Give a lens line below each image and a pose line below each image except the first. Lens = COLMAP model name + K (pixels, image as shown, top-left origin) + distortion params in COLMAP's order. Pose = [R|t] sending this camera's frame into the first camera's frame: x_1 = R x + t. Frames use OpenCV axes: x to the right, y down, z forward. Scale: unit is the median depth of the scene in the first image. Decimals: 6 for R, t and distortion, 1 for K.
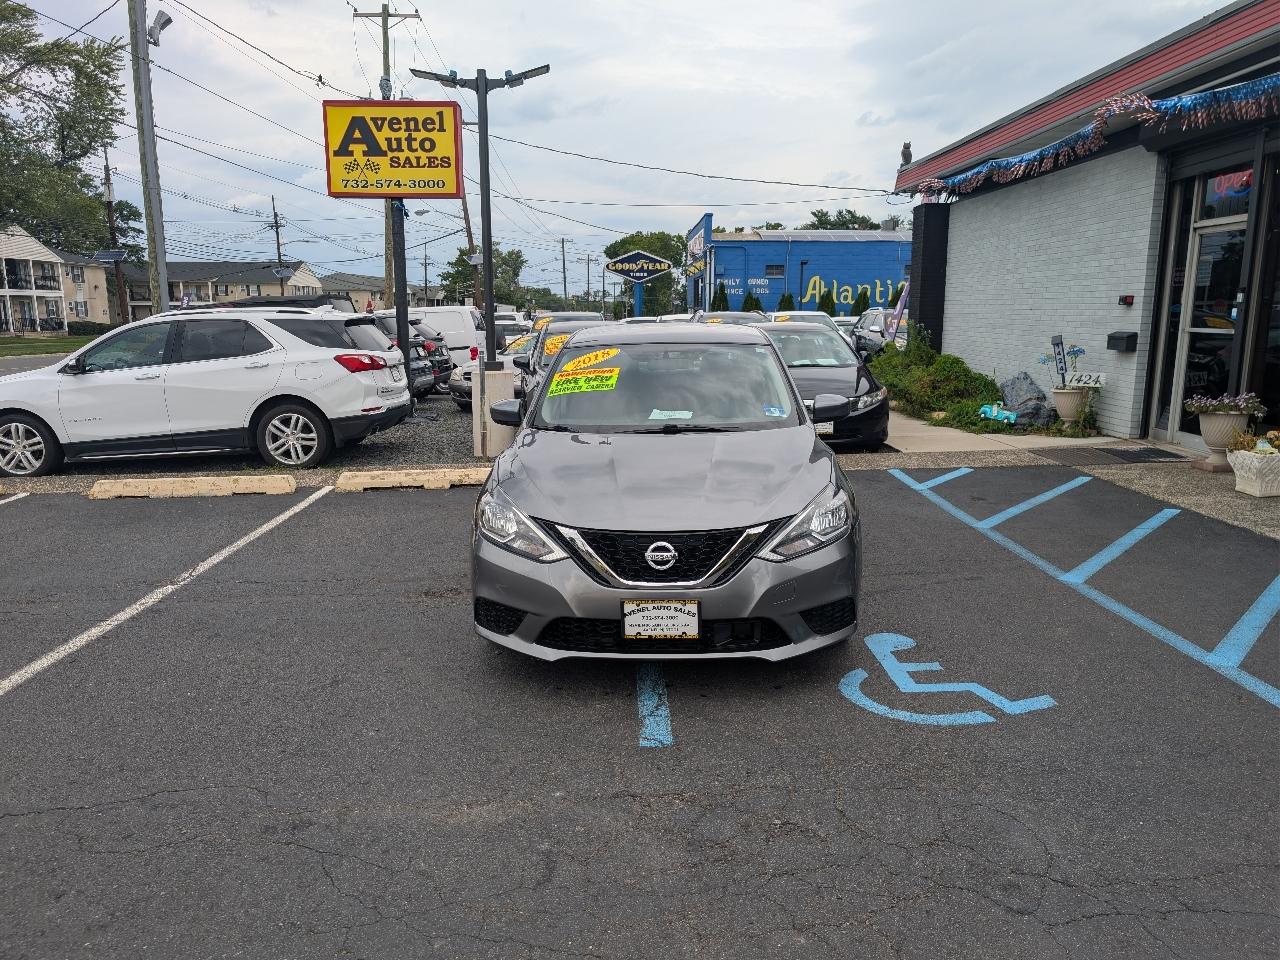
lens RADIAL K [[926.1, 0, 632.4], [0, 926.1, 482.0], [0, 0, 1]] dist [0.010229, -0.000225]
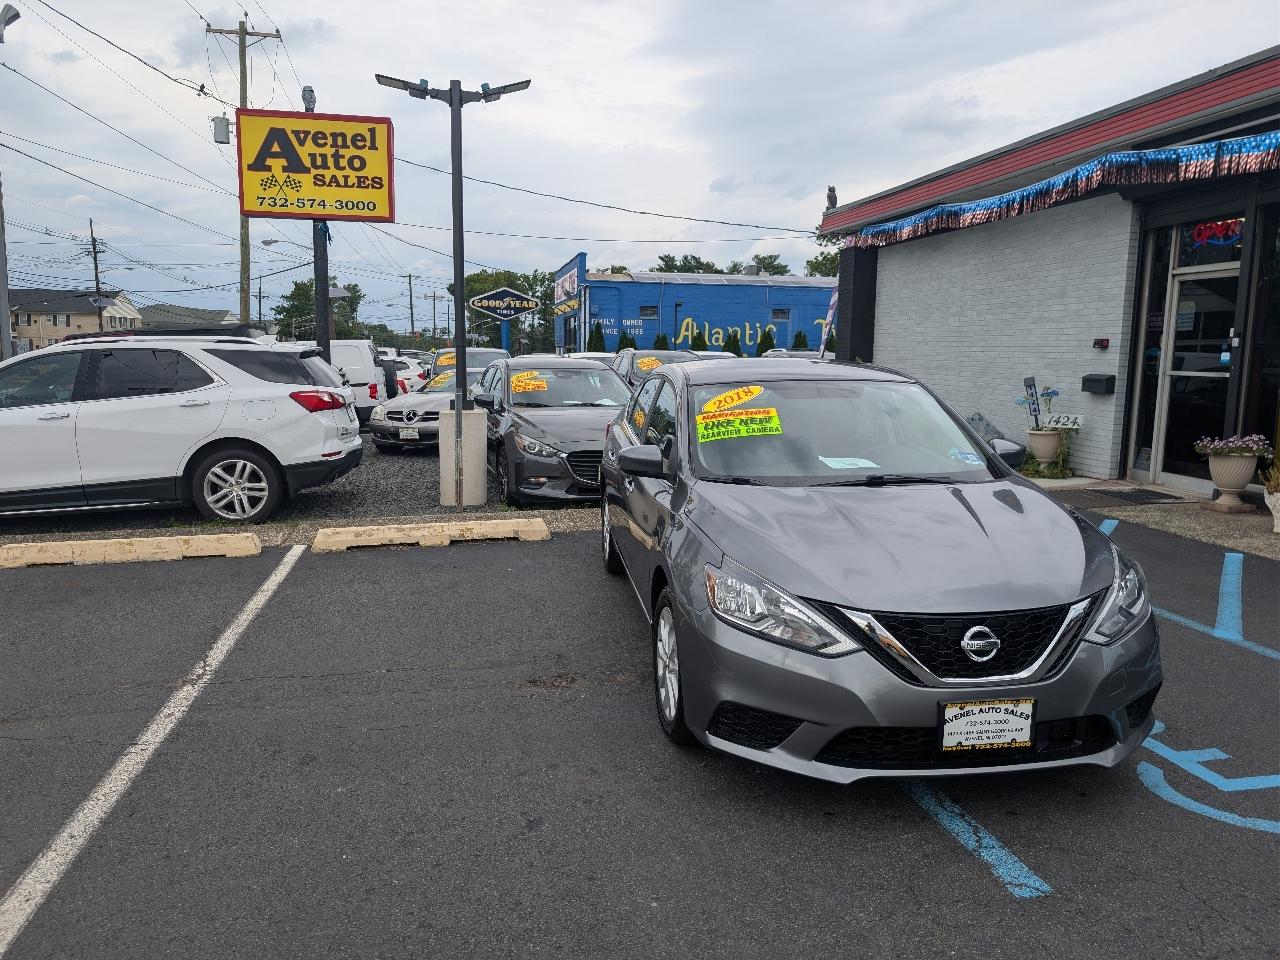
lens RADIAL K [[925.7, 0, 633.1], [0, 925.7, 477.0], [0, 0, 1]] dist [0.012212, -0.004783]
pose [[0.985083, -0.009029, 0.171842, -0.148960], [0.017103, 0.998815, -0.045564, -0.012221], [-0.171227, 0.047823, 0.984070, 0.094087]]
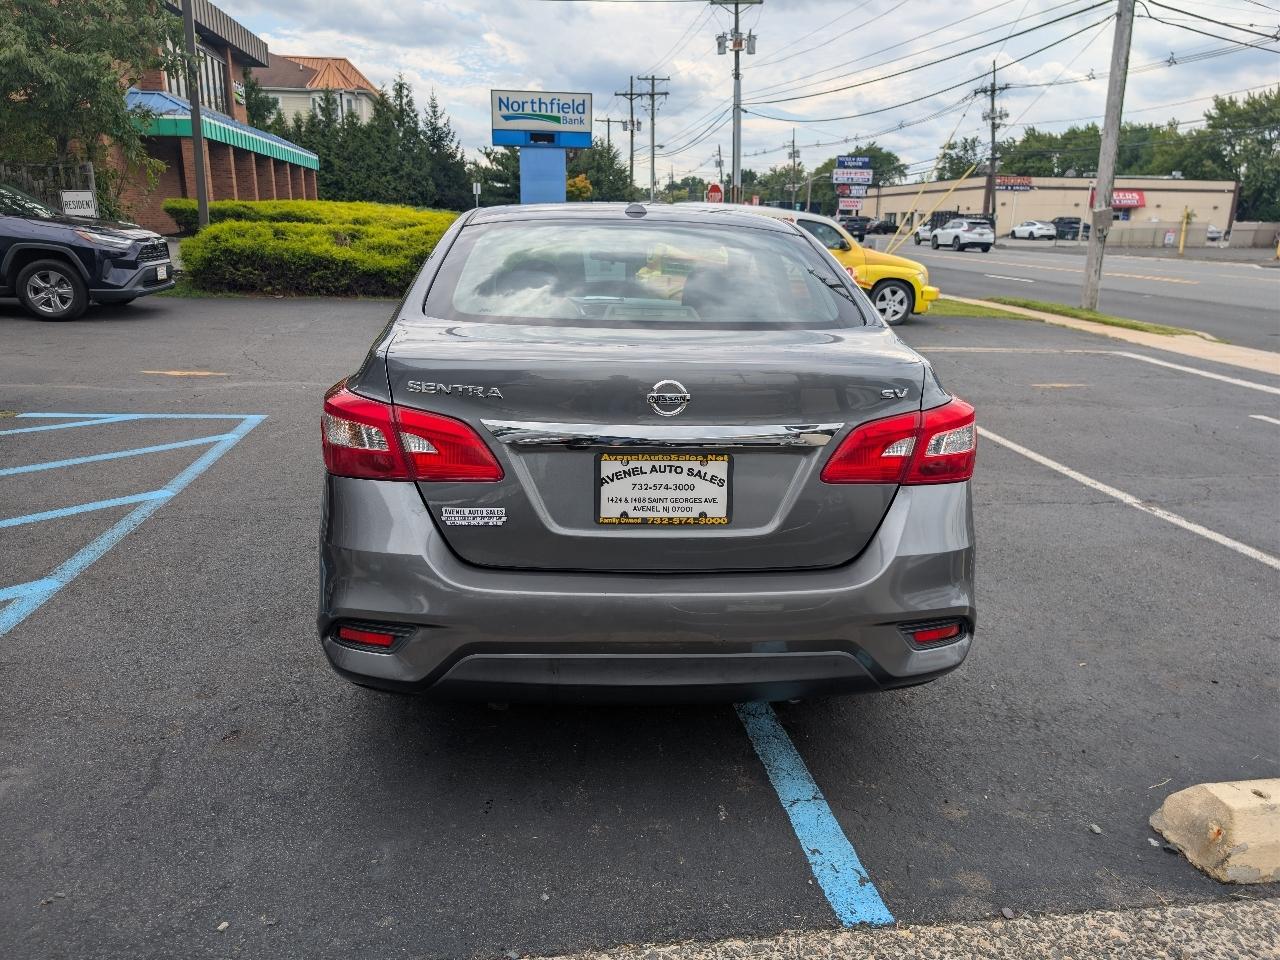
lens RADIAL K [[920.6, 0, 653.8], [0, 920.6, 476.6], [0, 0, 1]] dist [0.002418, 0.005090]
pose [[-0.990864, 0.022506, -0.132972, 0.063953], [-0.037257, 0.901926, 0.430280, -0.168649], [0.129614, 0.431303, -0.892848, 0.999361]]
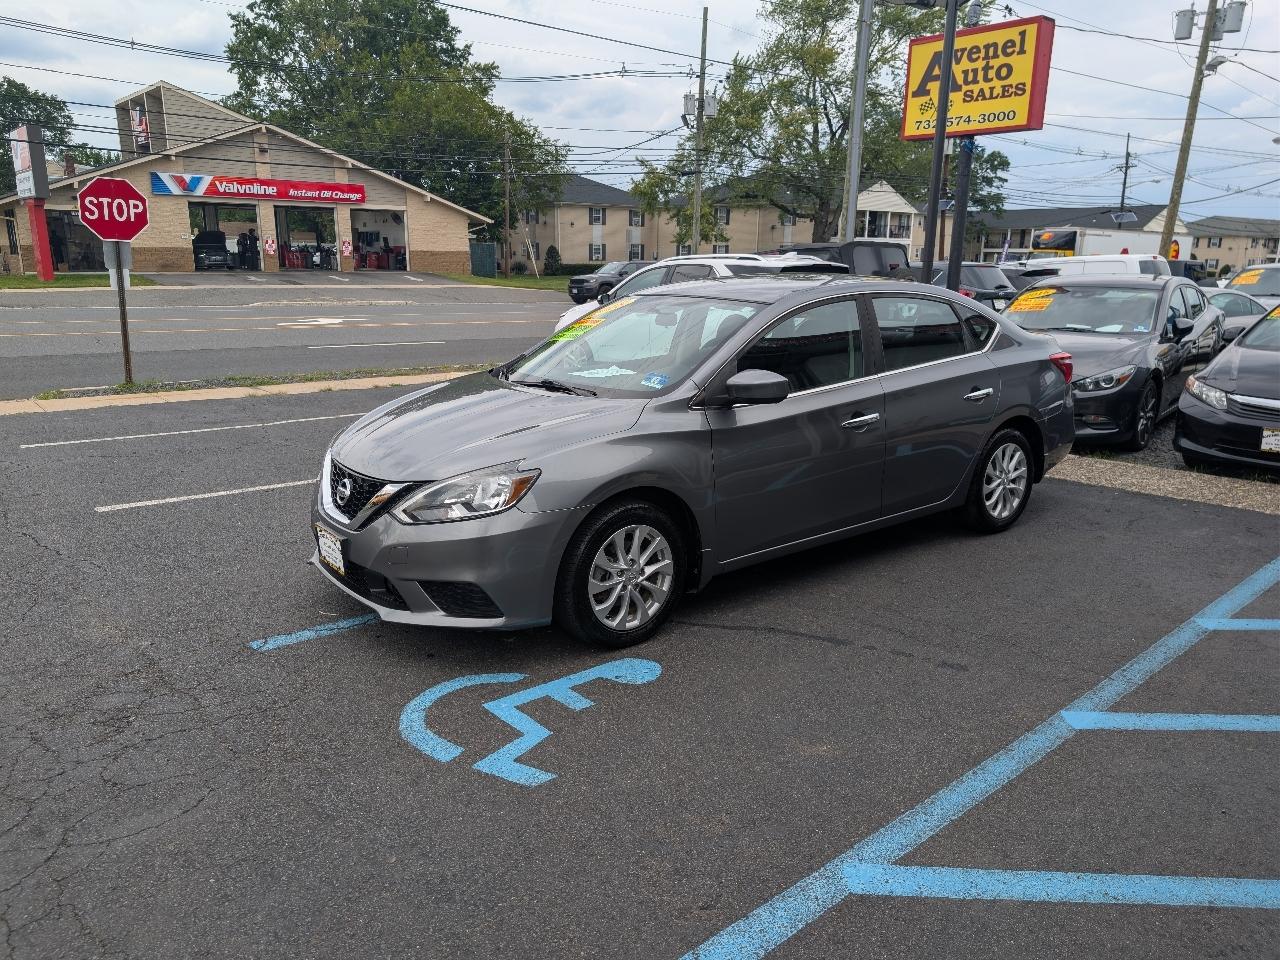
lens RADIAL K [[917.9, 0, 628.9], [0, 917.9, 483.1], [0, 0, 1]] dist [0.008739, -0.002238]
pose [[0.638330, 0.194524, -0.744779, 0.378709], [-0.151345, 0.980373, 0.126343, -0.041448], [0.754738, 0.032070, 0.655242, 0.206548]]
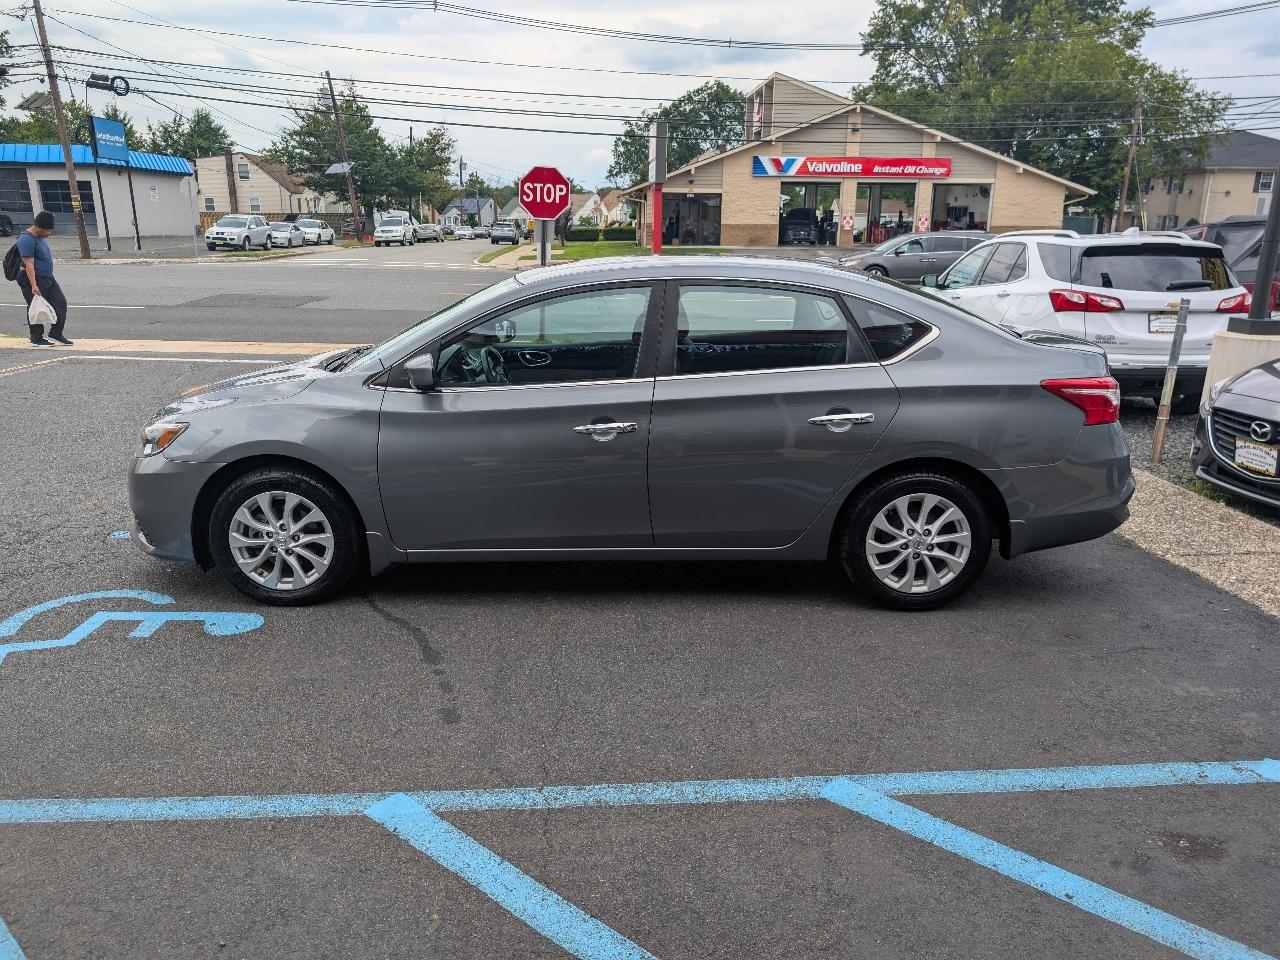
lens RADIAL K [[912.7, 0, 629.4], [0, 912.7, 477.2], [0, 0, 1]] dist [0.007175, 0.004094]
pose [[0.030442, 0.269919, -0.962402, 0.483307], [-0.190407, 0.946783, 0.259515, -0.113158], [0.981233, 0.175347, 0.080217, 0.568965]]
